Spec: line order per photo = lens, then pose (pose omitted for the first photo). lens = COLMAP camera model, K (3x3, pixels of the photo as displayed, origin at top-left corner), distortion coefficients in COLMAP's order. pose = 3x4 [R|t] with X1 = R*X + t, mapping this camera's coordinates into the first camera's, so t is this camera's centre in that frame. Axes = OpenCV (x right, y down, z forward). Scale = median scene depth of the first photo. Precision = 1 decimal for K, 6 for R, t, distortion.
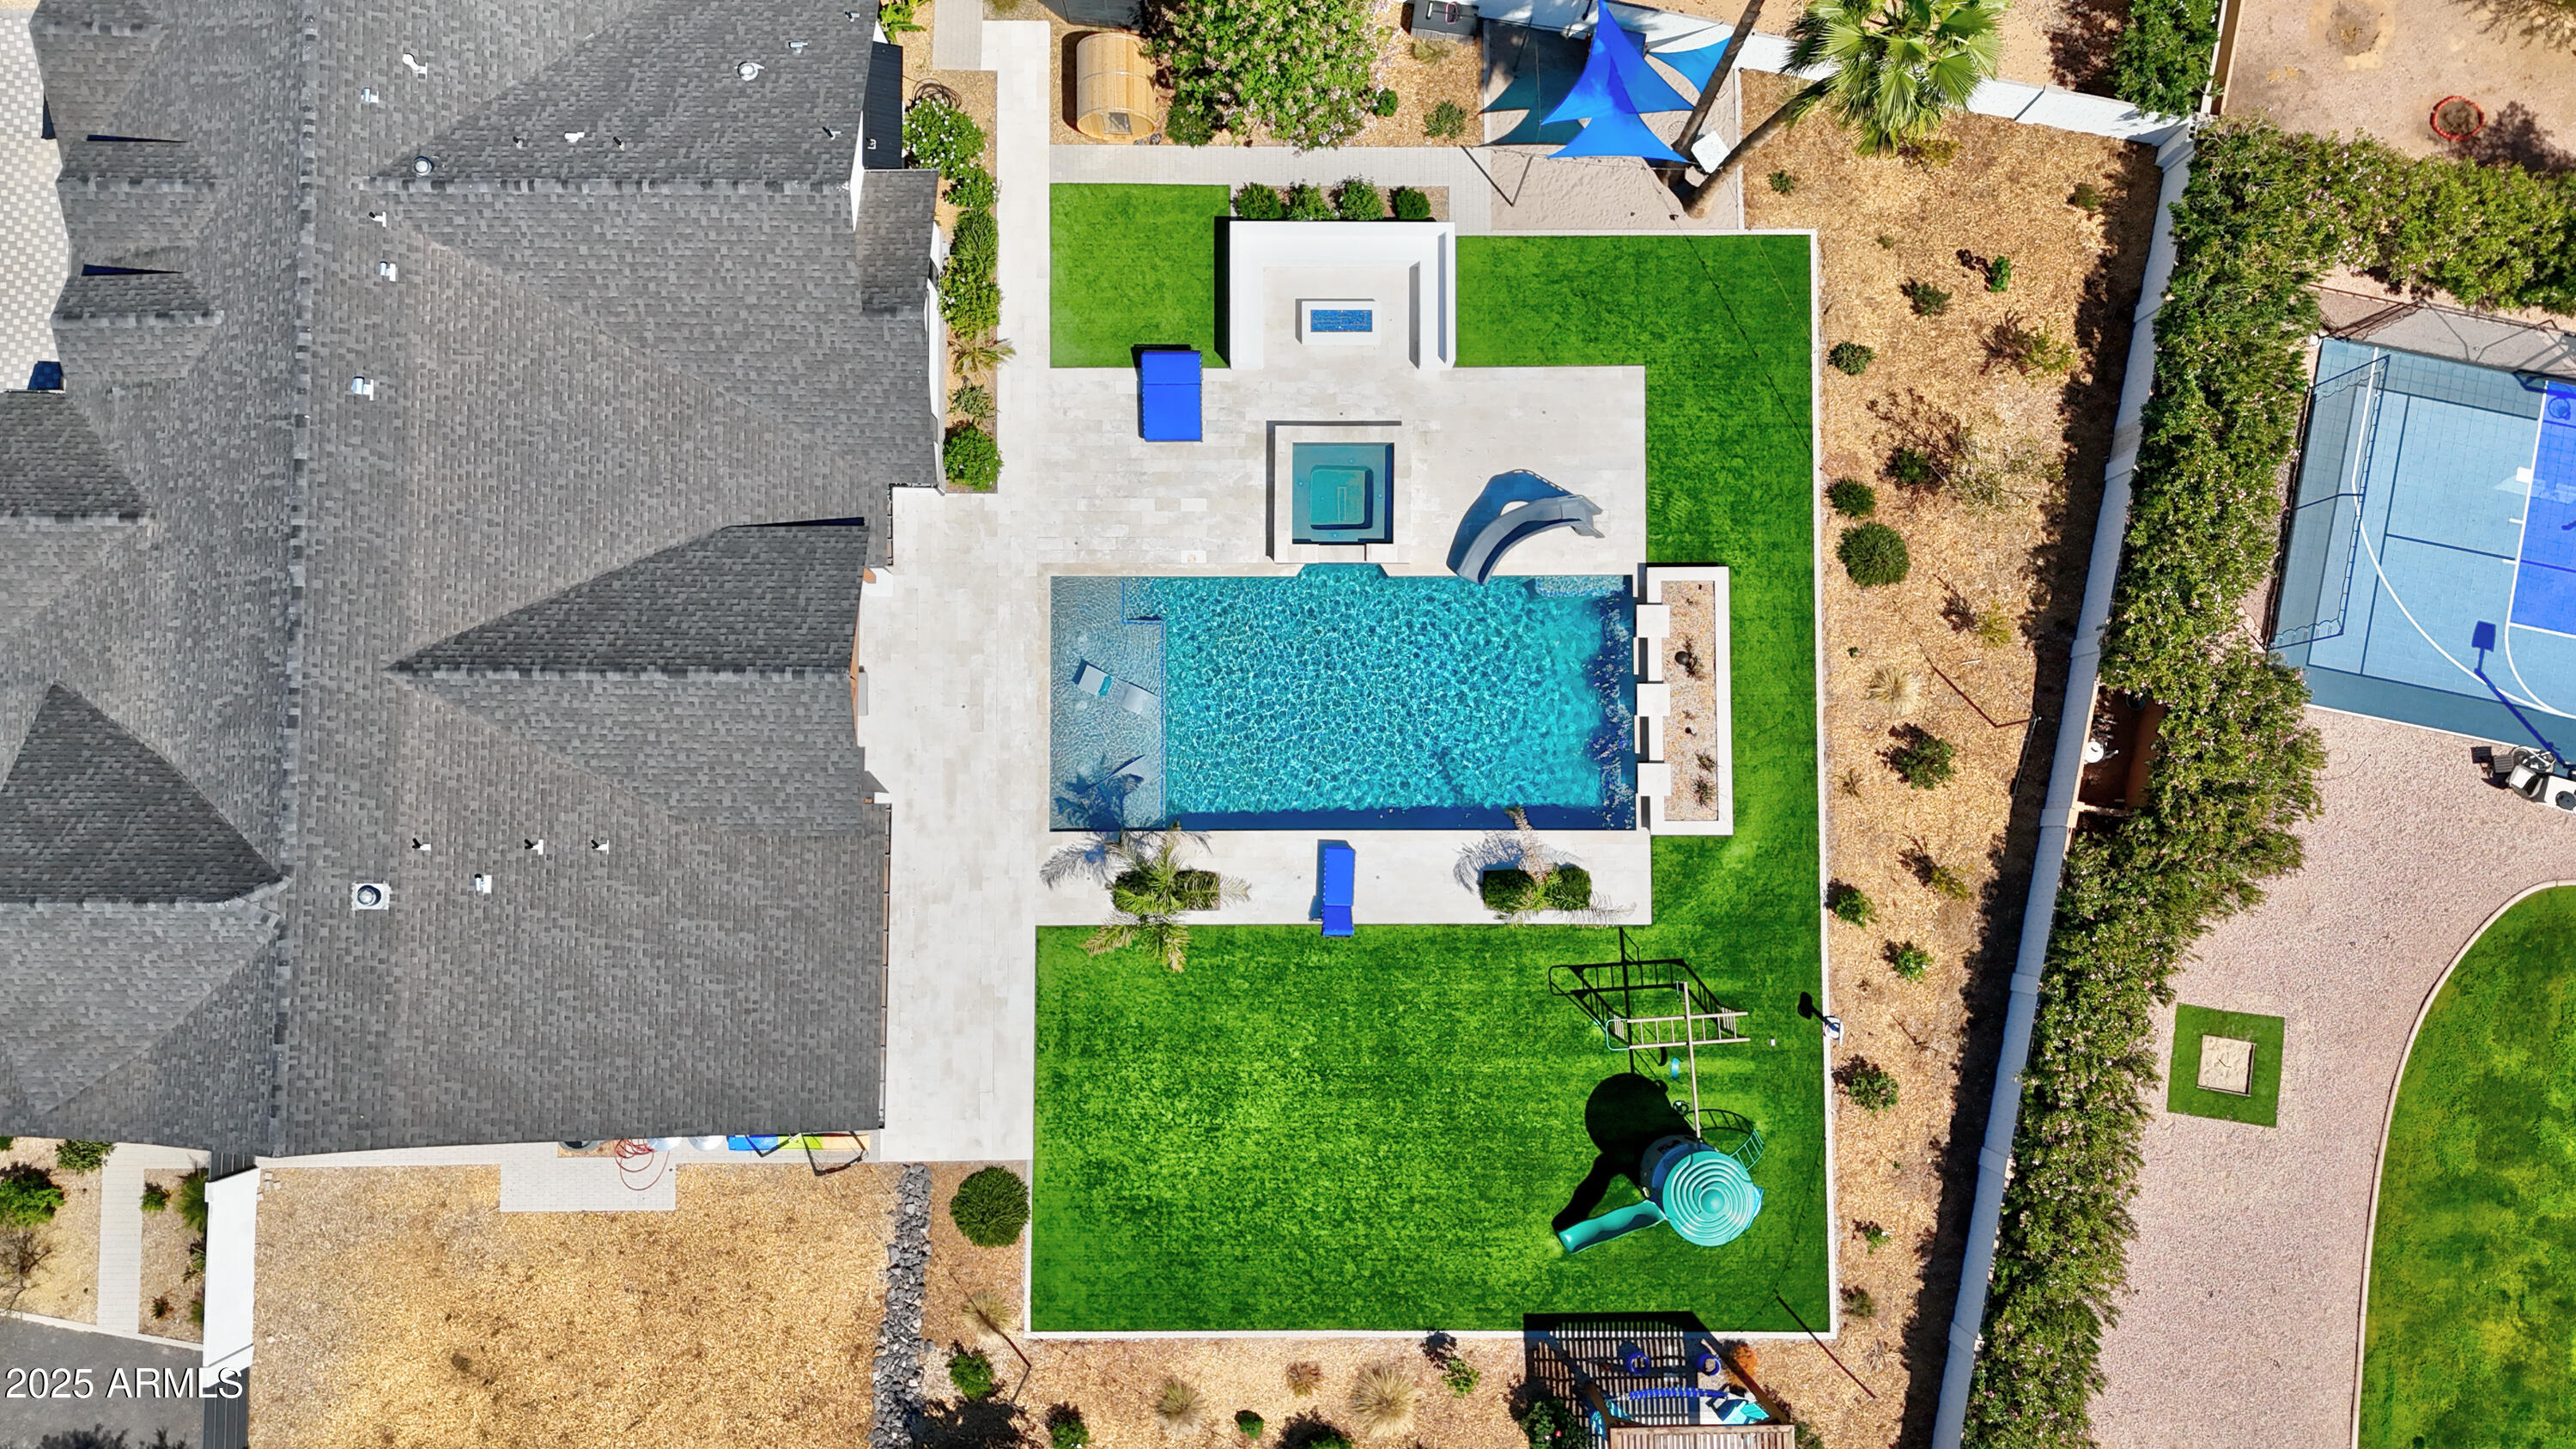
lens RADIAL K [[1899.7, 0, 1287.6], [0, 1899.7, 715.3], [0, 0, 1]] dist [0.085971, -0.103502]
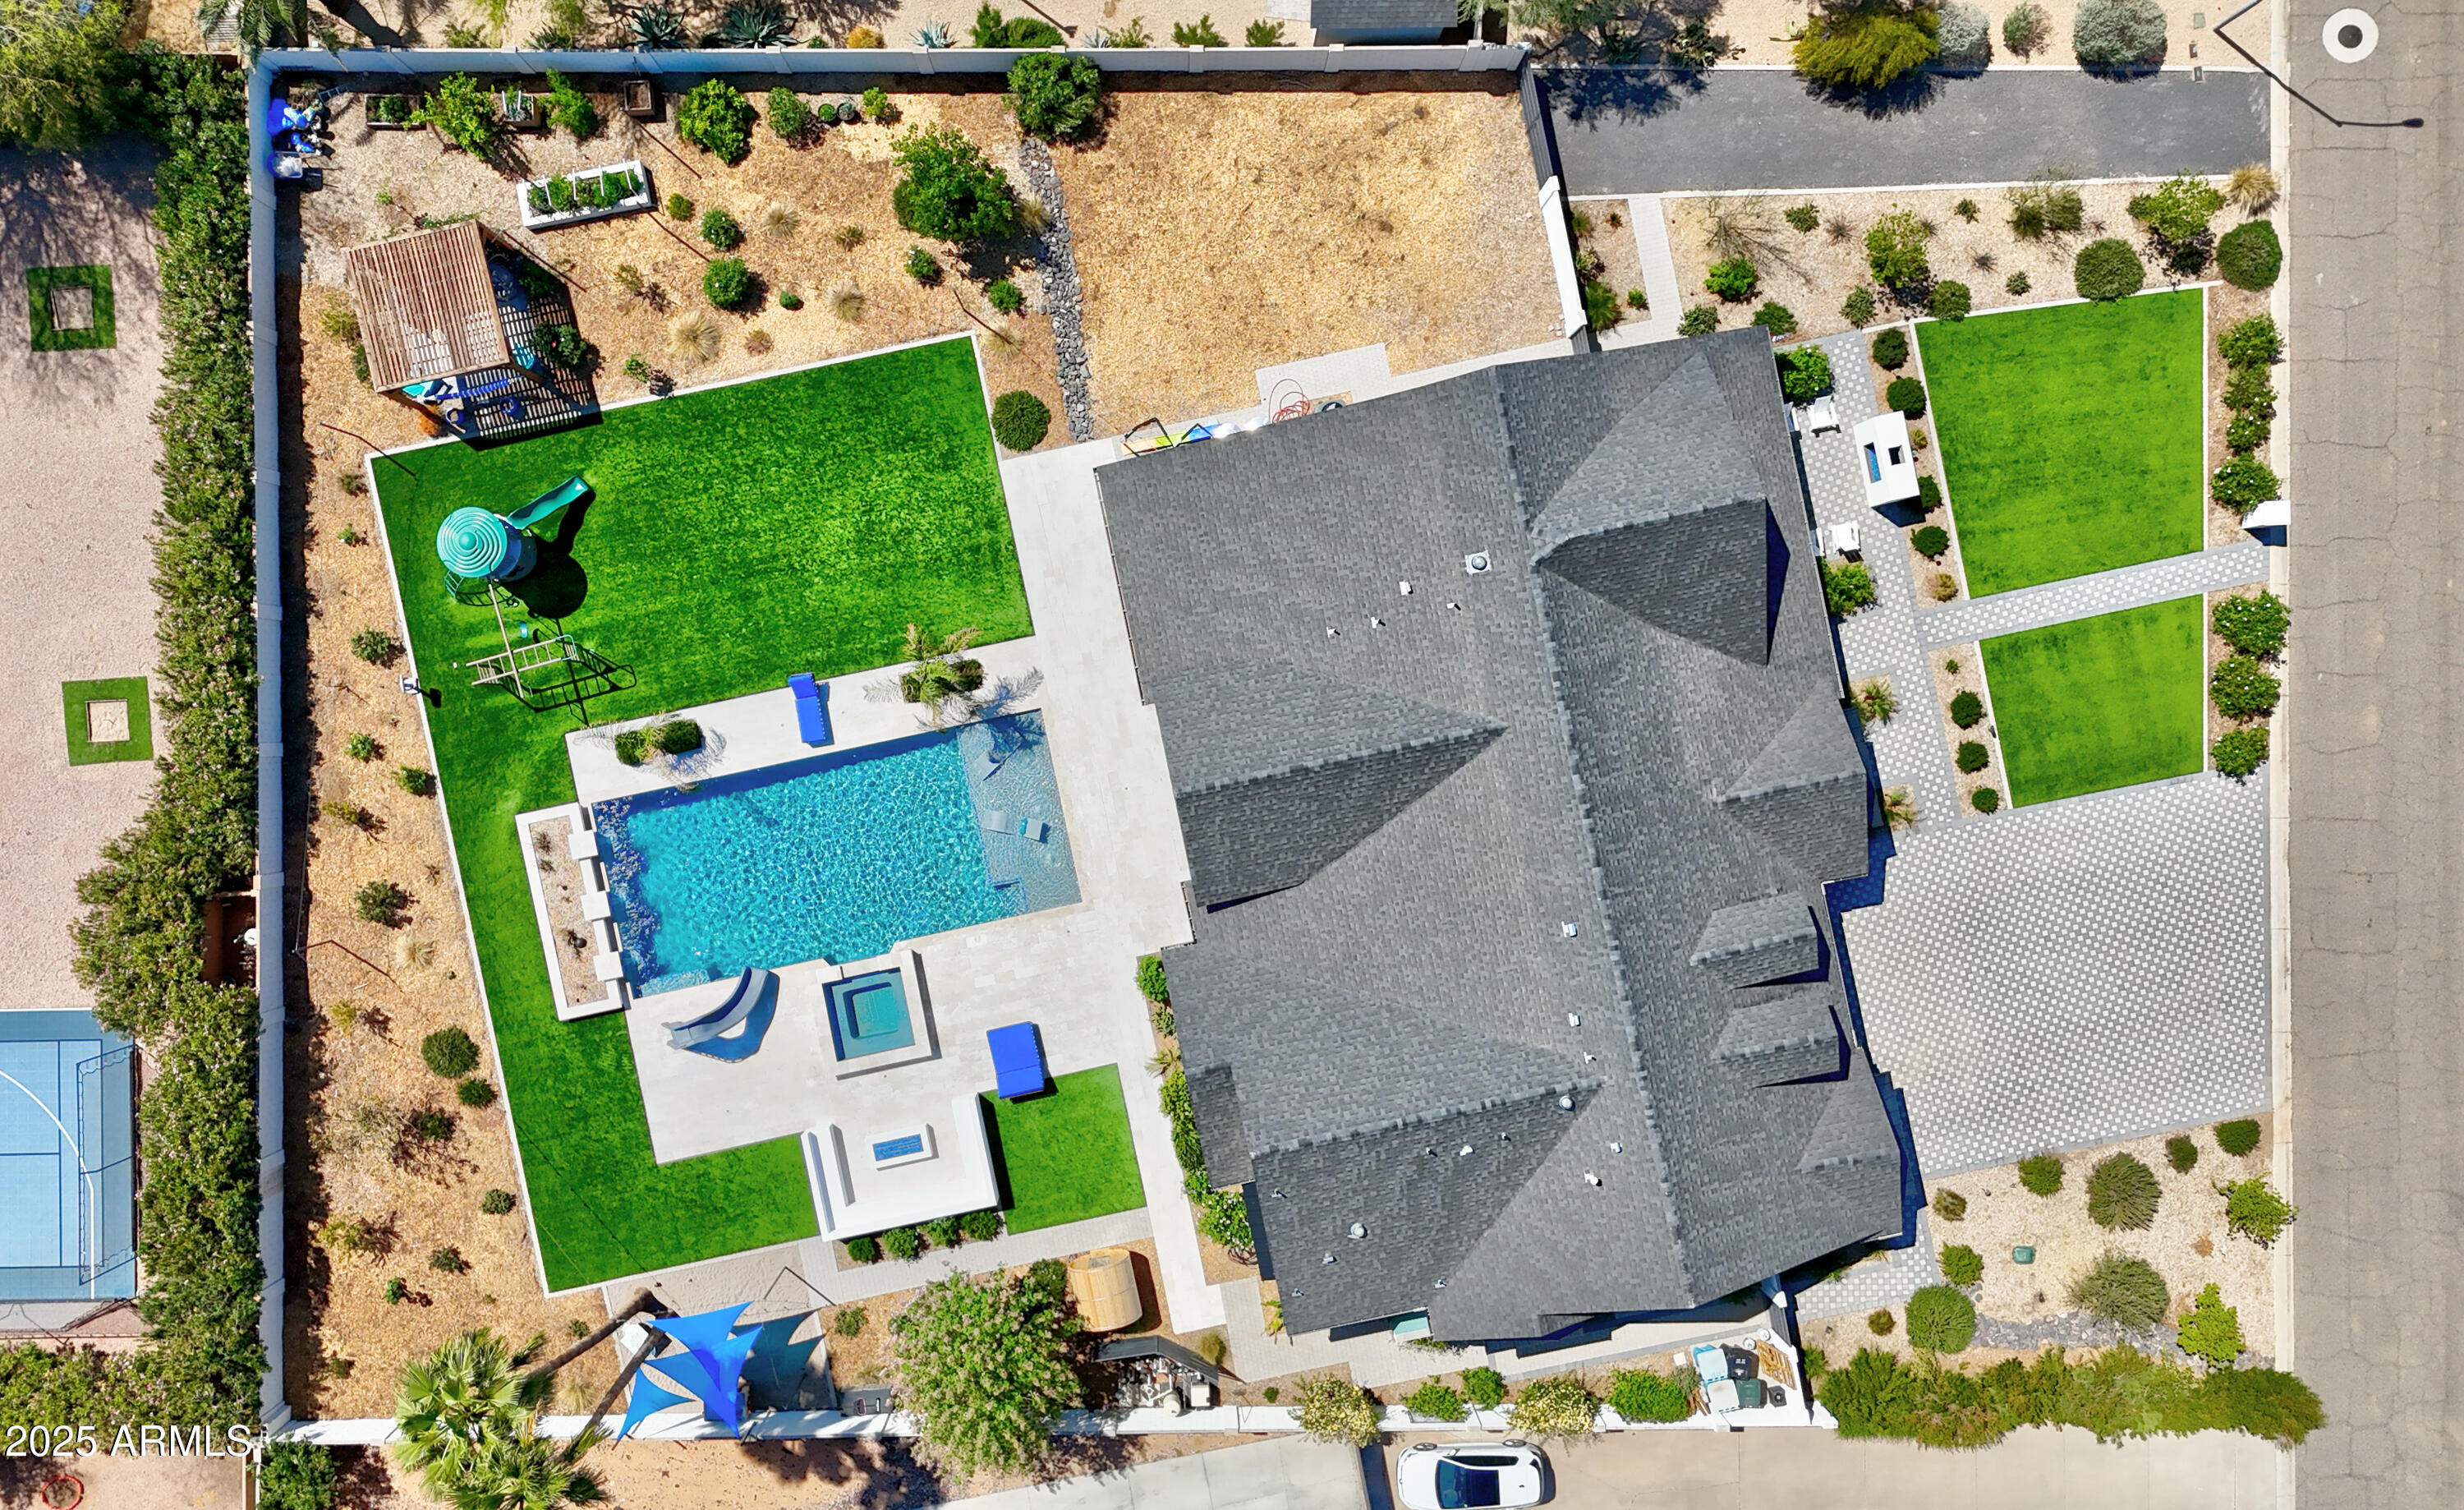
lens RADIAL K [[1972.2, 0, 1166.6], [0, 1972.2, 746.5], [0, 0, 1]] dist [0.055749, -0.048595]
pose [[-0.978428, 0.206400, -0.008861, -0.192581], [-0.206578, -0.976995, 0.052980, -0.052997], [0.002278, 0.053667, 0.998556, -0.333922]]
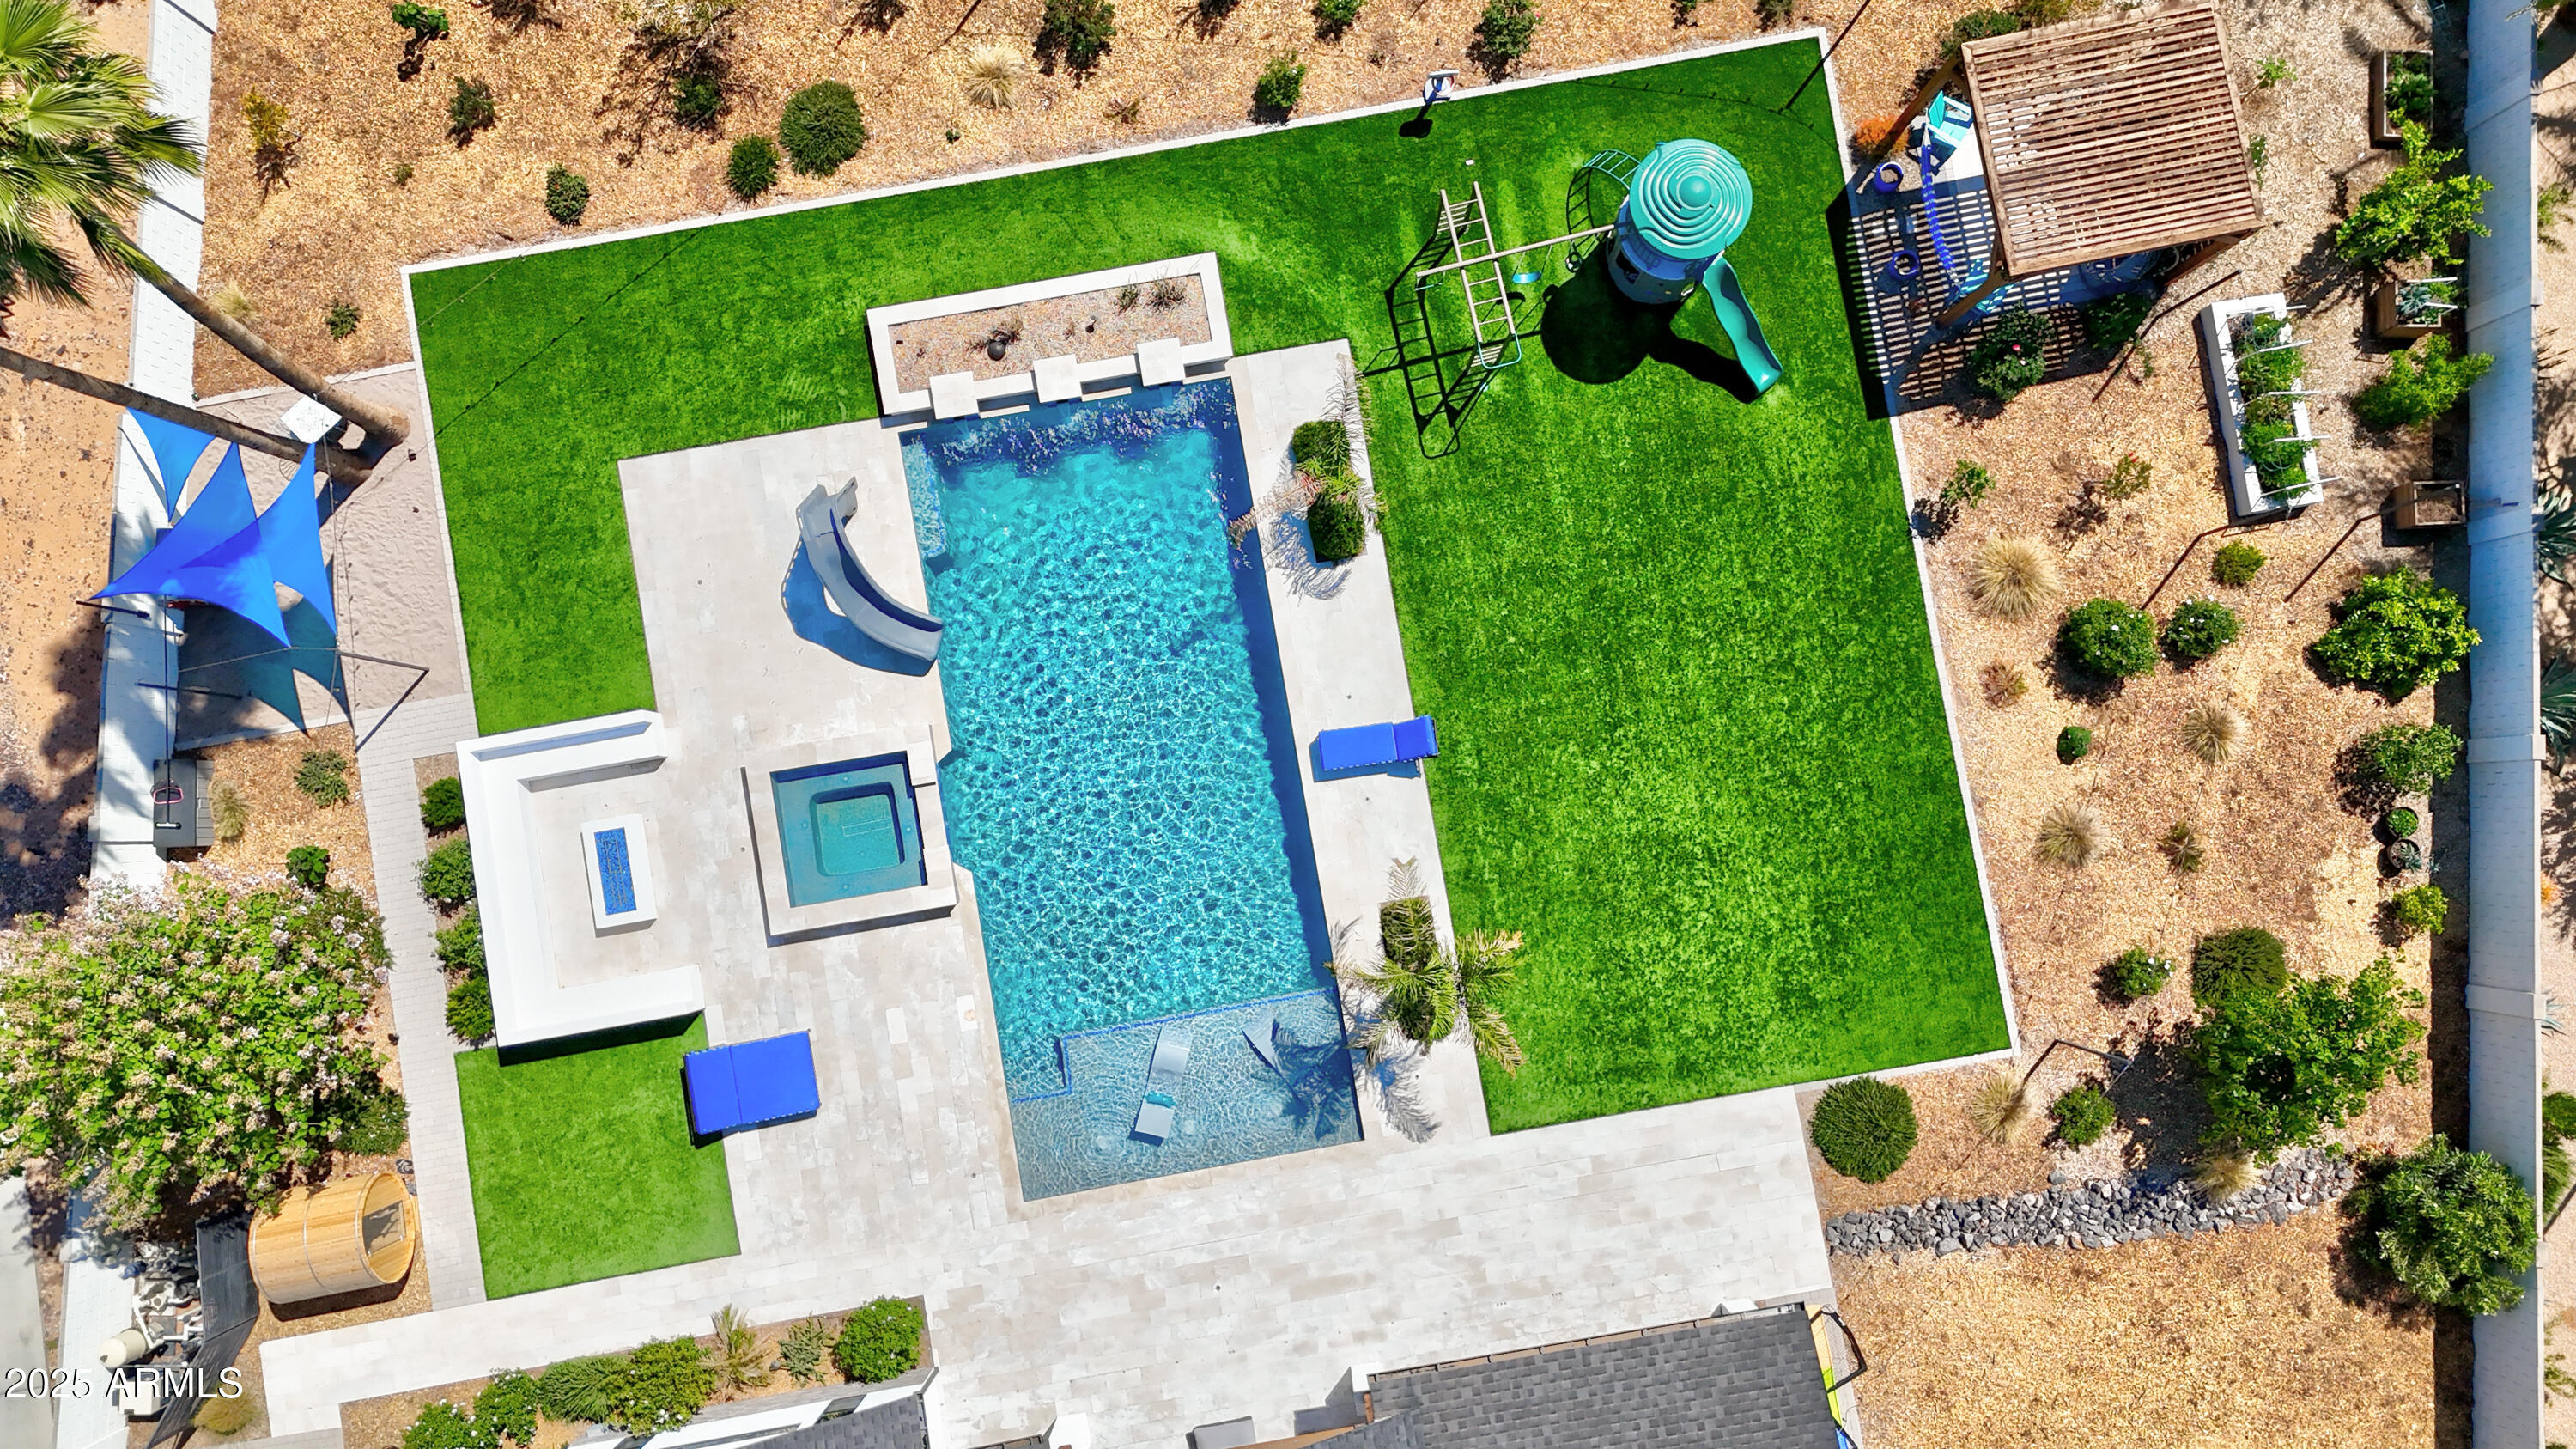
lens RADIAL K [[1899.7, 0, 1287.6], [0, 1899.7, 715.3], [0, 0, 1]] dist [0.085971, -0.103502]
pose [[-0.169489, -0.984133, 0.052495, 0.004844], [0.983658, -0.165644, 0.070559, 0.006302], [-0.060744, 0.063596, 0.996125, 0.244741]]
